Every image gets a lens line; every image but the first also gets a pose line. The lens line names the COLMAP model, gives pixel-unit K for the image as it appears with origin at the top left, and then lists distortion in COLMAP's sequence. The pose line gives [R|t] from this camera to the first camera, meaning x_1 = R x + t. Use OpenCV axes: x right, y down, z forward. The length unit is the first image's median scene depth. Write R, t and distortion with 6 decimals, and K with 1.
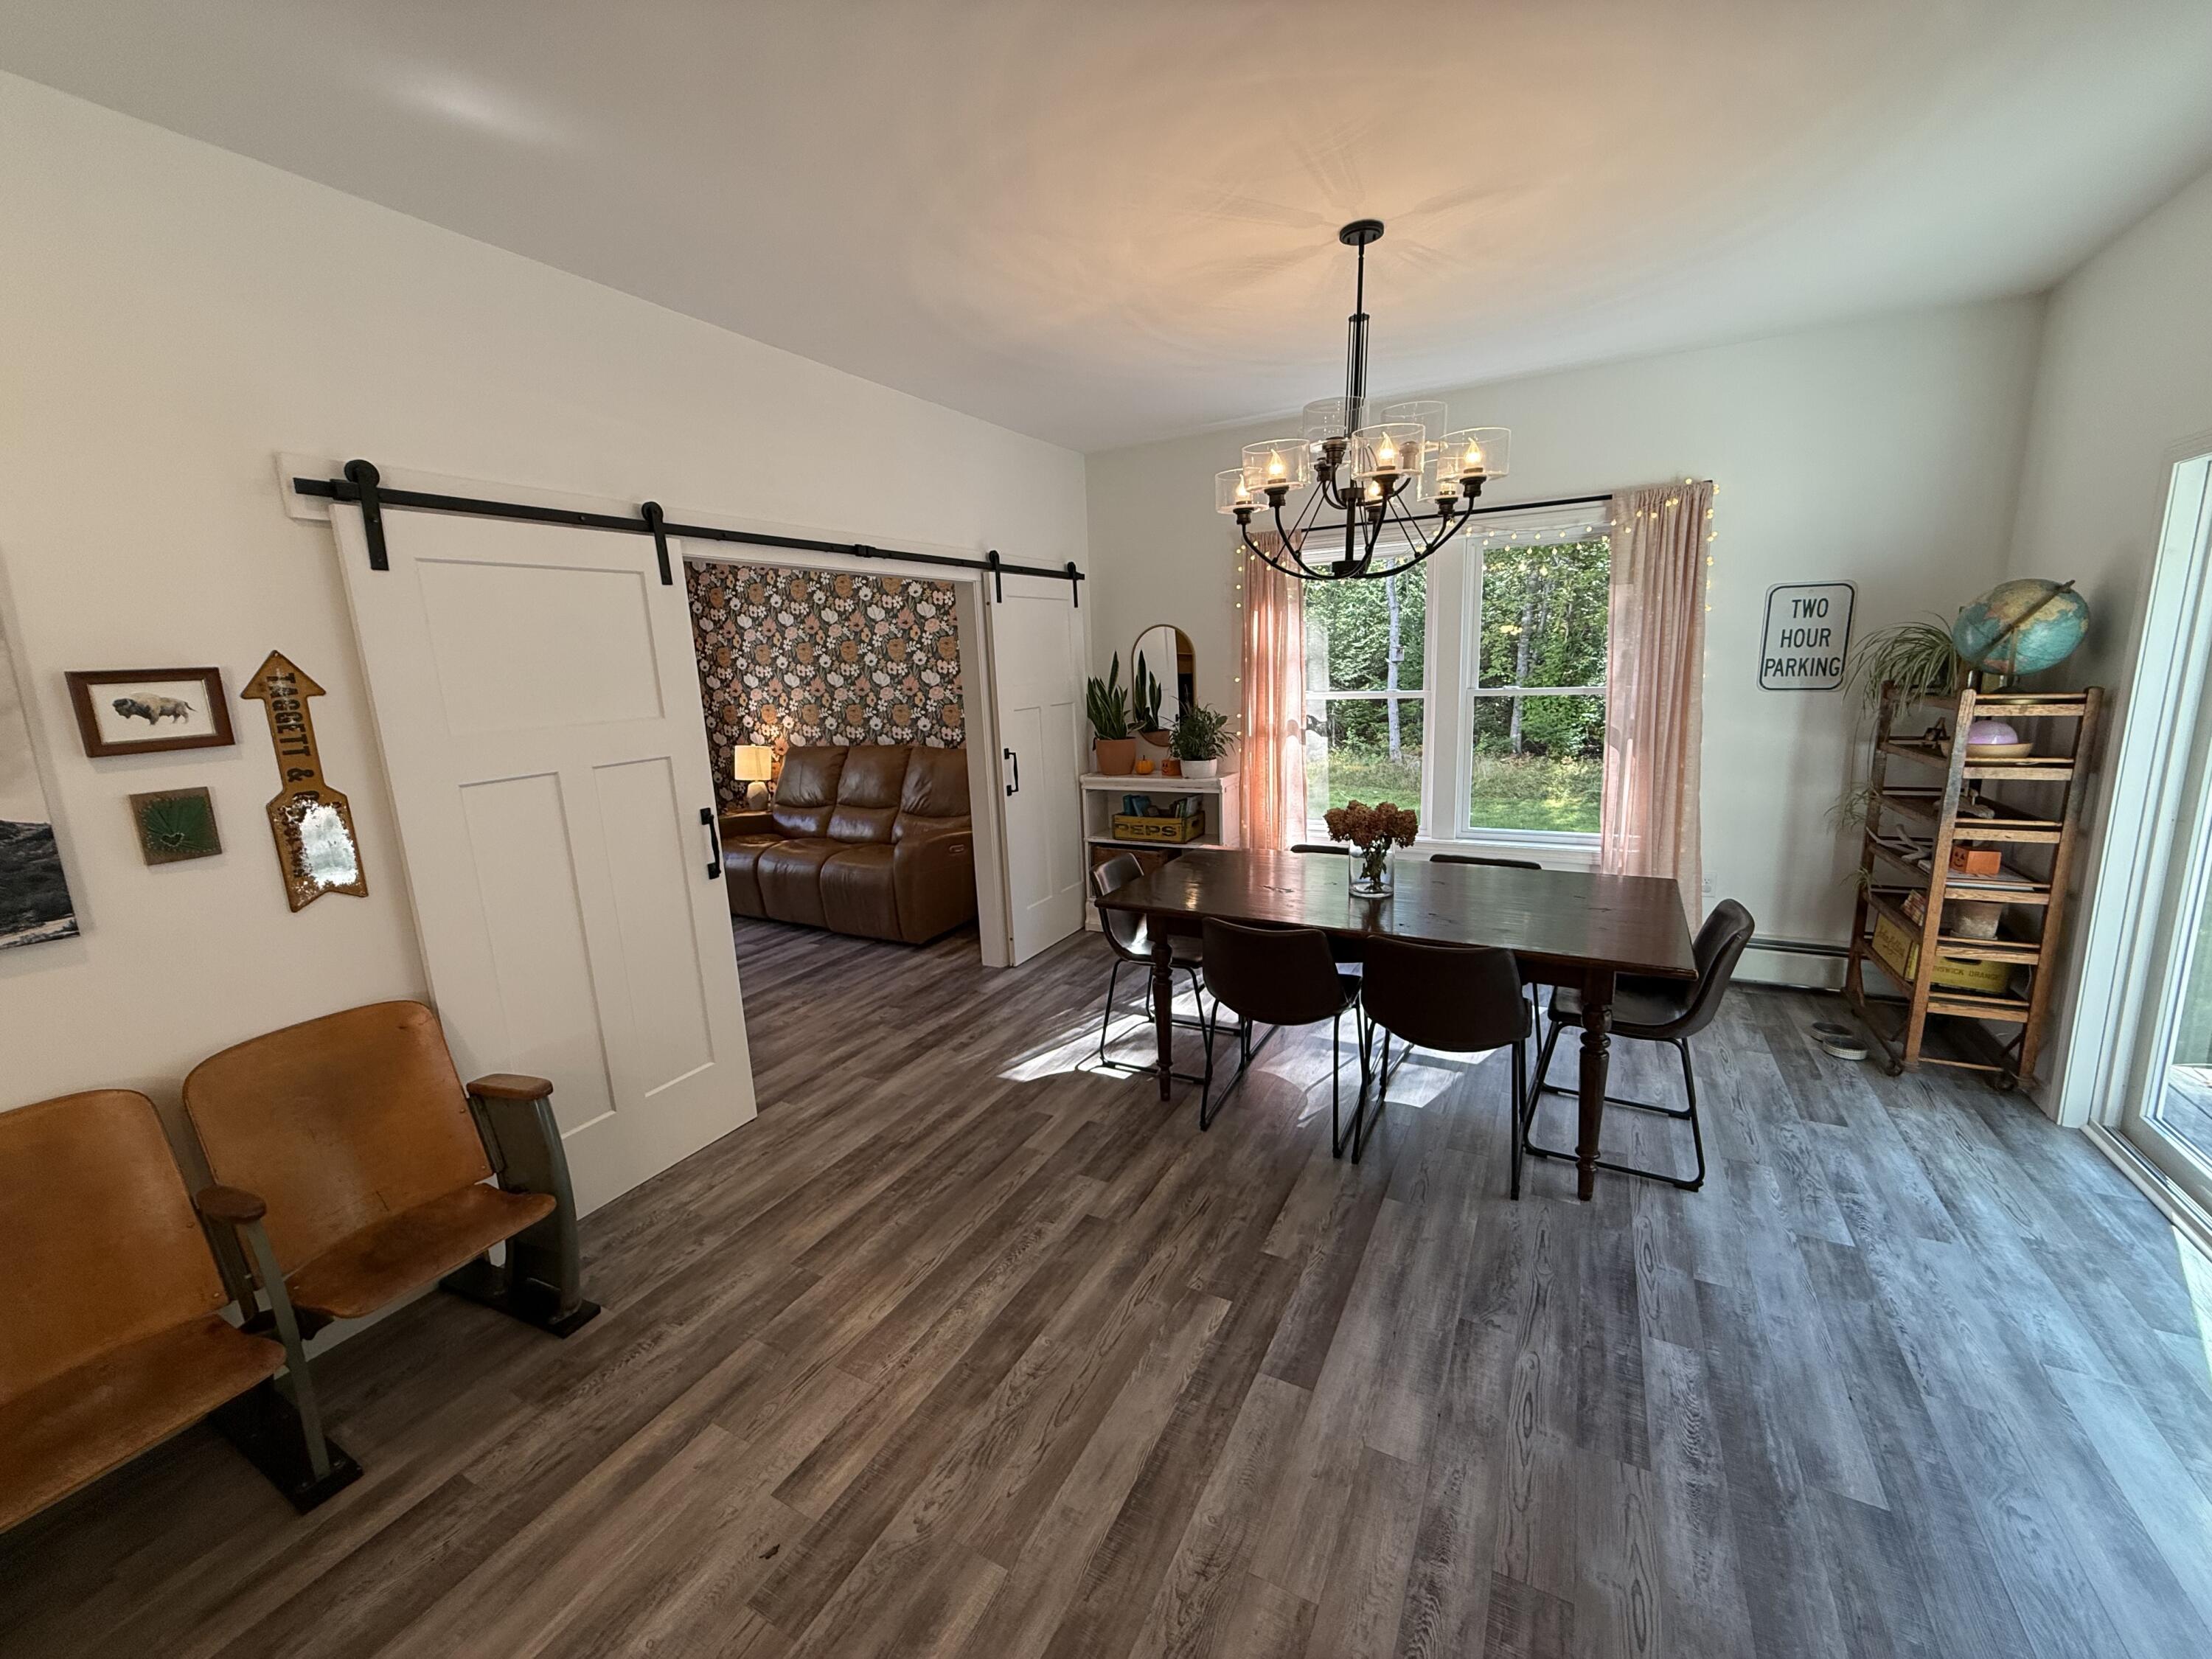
lens RADIAL K [[886.8, 0, 1085.8], [0, 886.8, 827.7], [0, 0, 1]] dist [0.000947, 0.000299]
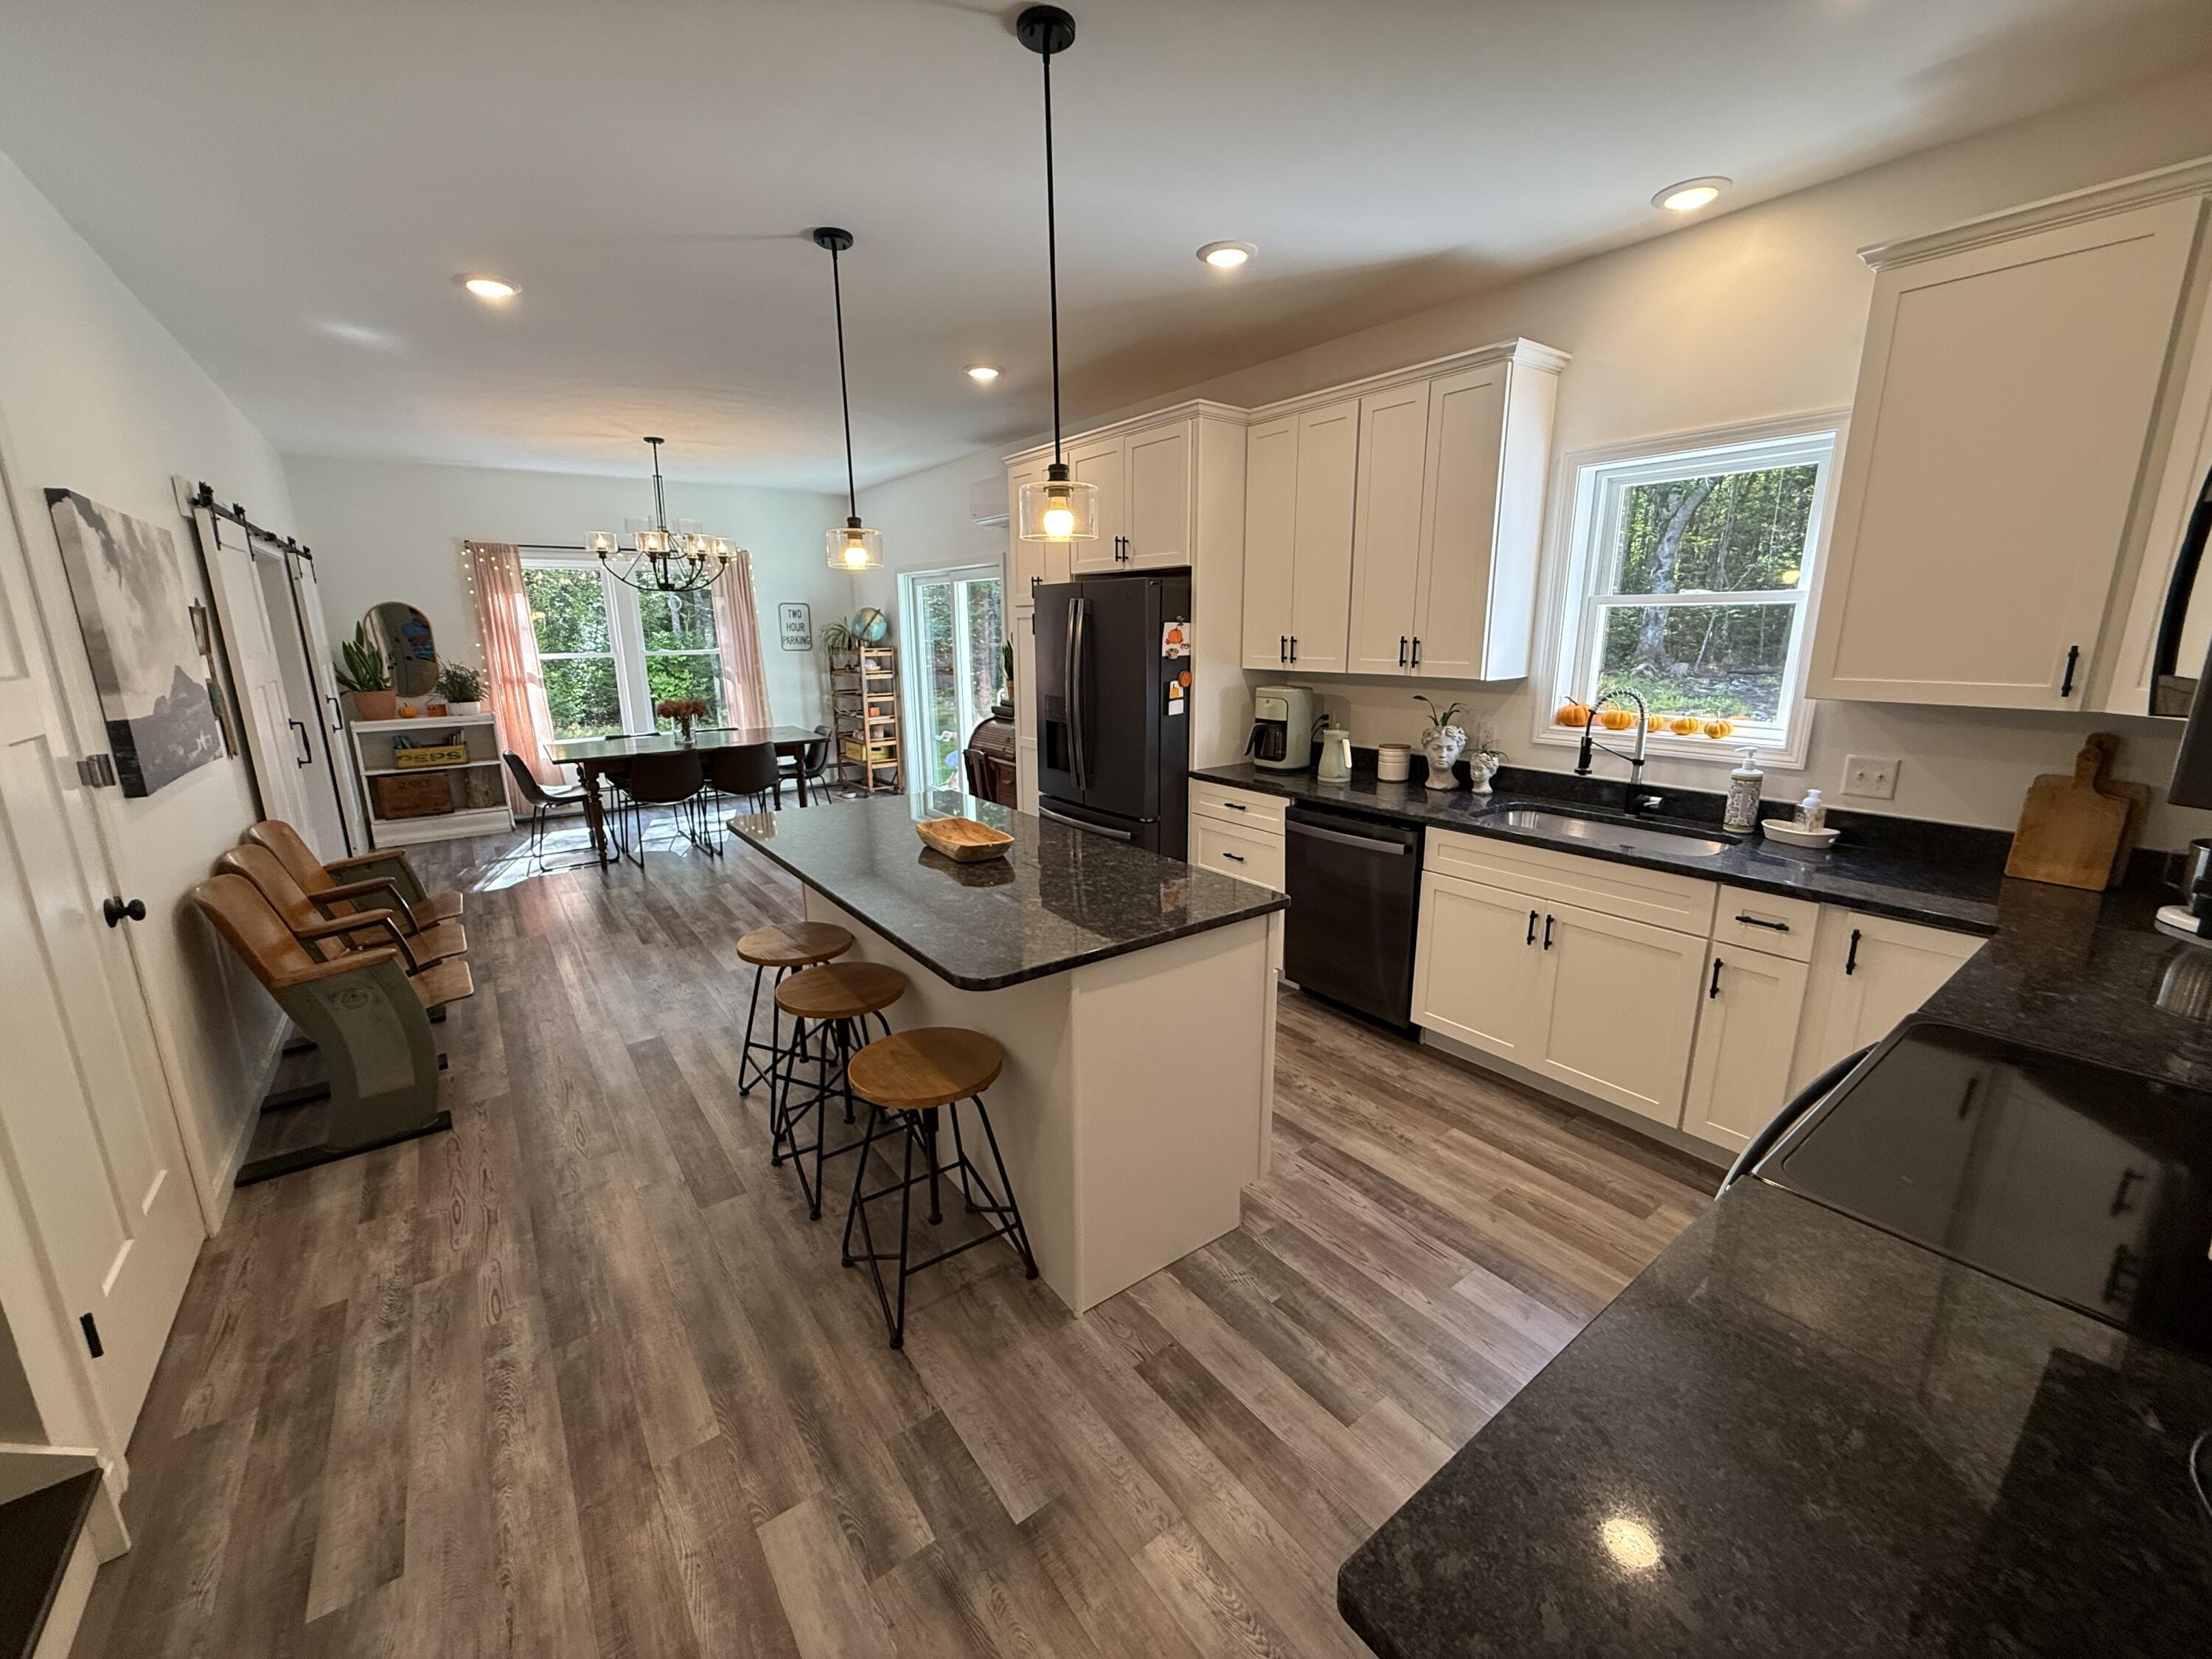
lens RADIAL K [[886.8, 0, 1100.5], [0, 886.8, 834.2], [0, 0, 1]] dist [0.000947, 0.000299]
pose [[0.422812, -0.171755, 0.889792, -1.214757], [0.160850, 0.980508, 0.112834, 0.218001], [-0.891828, 0.095415, 0.442197, -0.804623]]
